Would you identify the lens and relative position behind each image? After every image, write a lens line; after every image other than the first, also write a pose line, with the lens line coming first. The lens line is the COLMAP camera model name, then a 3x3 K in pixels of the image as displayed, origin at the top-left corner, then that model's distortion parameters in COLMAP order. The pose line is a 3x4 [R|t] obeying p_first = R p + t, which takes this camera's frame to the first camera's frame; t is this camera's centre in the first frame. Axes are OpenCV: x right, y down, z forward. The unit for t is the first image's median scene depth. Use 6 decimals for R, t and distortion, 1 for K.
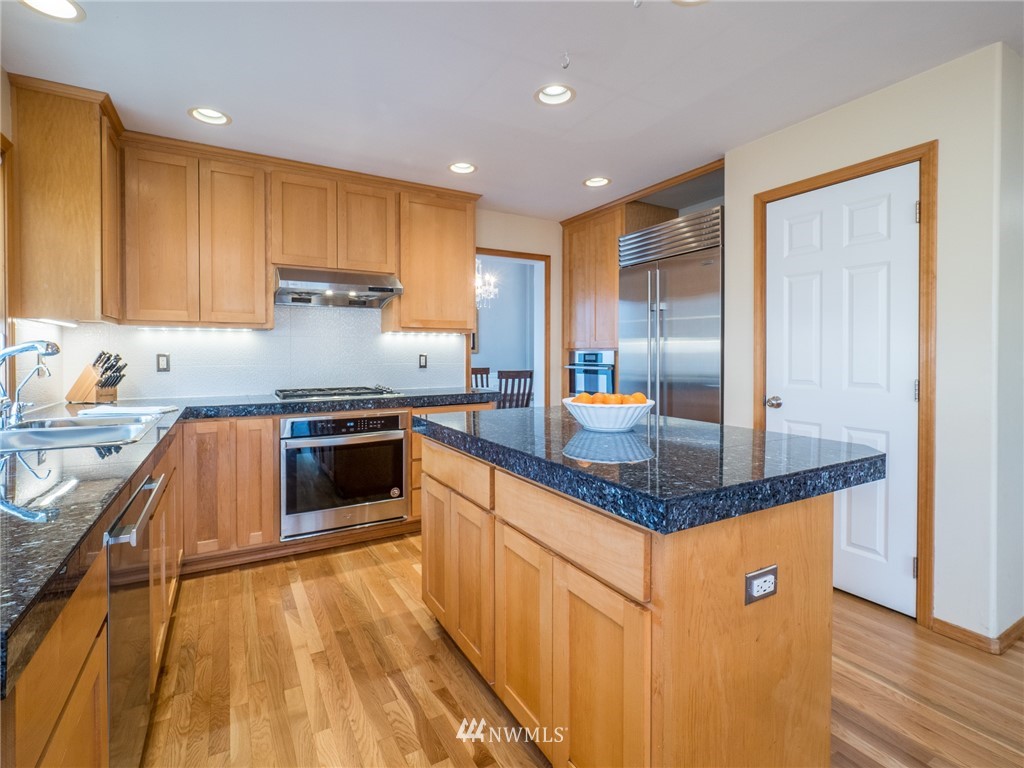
lens RADIAL K [[485.6, 0, 508.8], [0, 485.6, 382.8], [0, 0, 1]] dist [-0.003110, 0.000210]
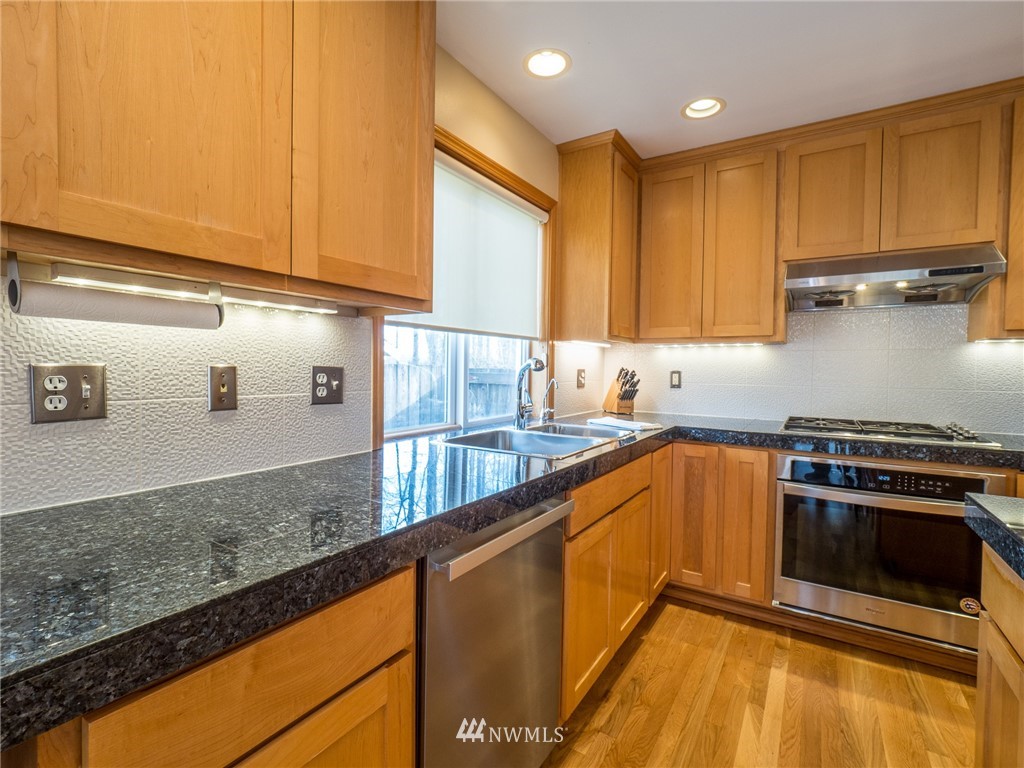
lens RADIAL K [[485.6, 0, 508.8], [0, 485.6, 382.8], [0, 0, 1]] dist [-0.003110, 0.000210]
pose [[0.461114, 0.035191, -0.886643, 0.027644], [-0.065739, 0.997822, 0.005415, -0.017503], [0.884903, 0.055790, 0.462423, 0.232112]]
